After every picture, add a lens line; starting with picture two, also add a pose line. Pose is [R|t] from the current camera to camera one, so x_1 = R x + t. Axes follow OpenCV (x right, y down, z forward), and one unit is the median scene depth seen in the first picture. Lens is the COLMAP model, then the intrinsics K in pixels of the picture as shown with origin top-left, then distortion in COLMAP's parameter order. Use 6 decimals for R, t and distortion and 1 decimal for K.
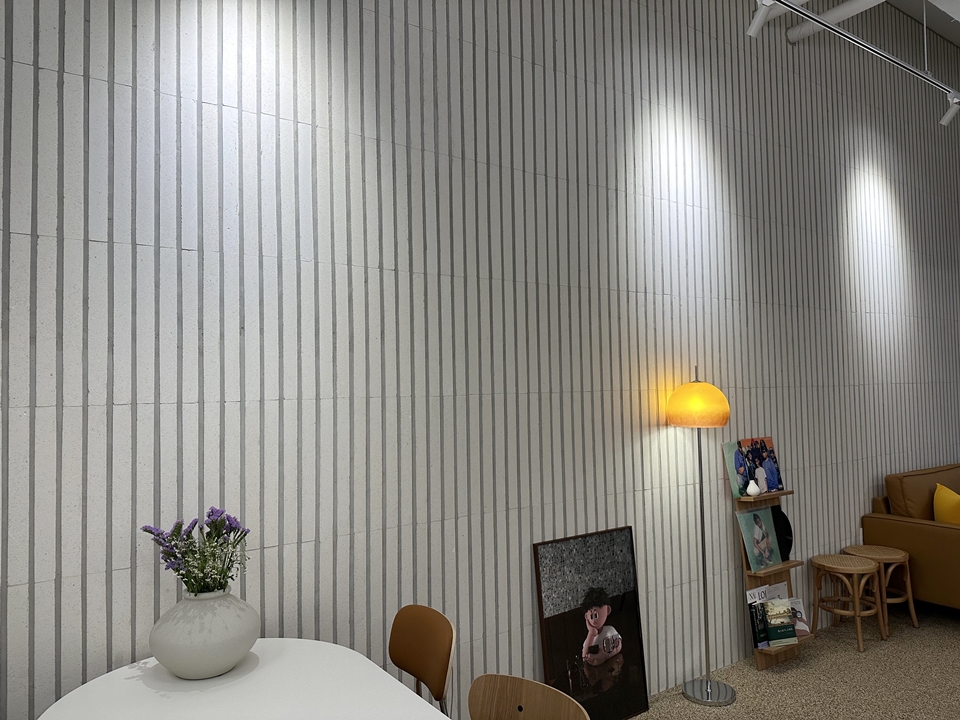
lens RADIAL K [[678.0, 0, 478.6], [0, 678.0, 359.7], [0, 0, 1]] dist [0.026963, -0.039895]
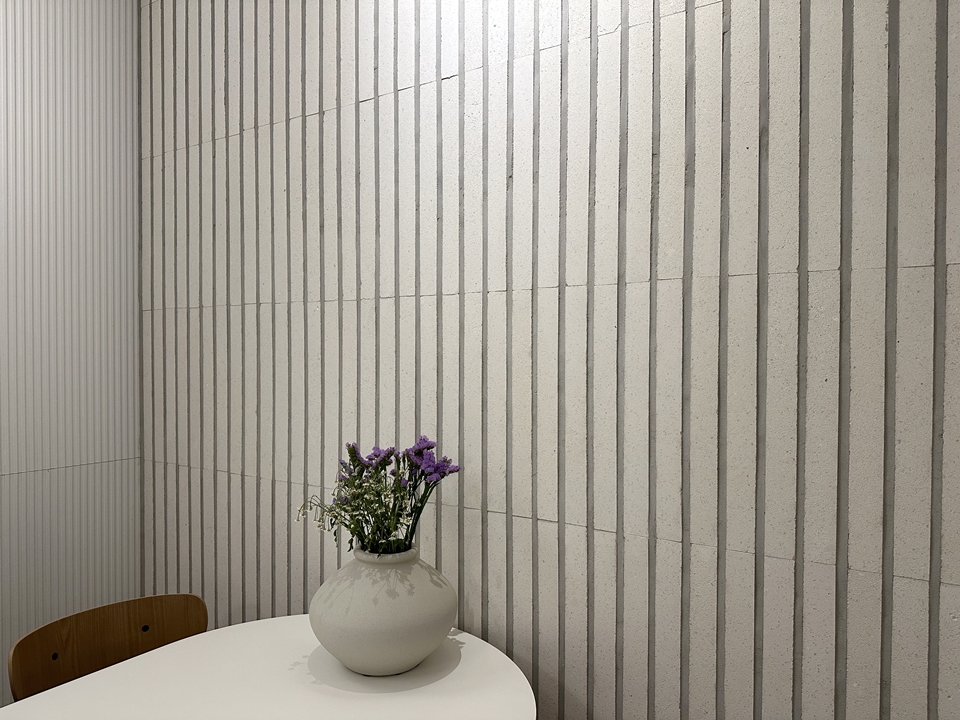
lens RADIAL K [[678.0, 0, 478.3], [0, 678.0, 359.3], [0, 0, 1]] dist [0.026963, -0.039895]
pose [[0.367867, 0.042275, -0.928917, 0.219758], [0.041470, 0.997226, 0.061806, 0.075701], [0.928953, -0.061259, 0.365094, 0.645510]]
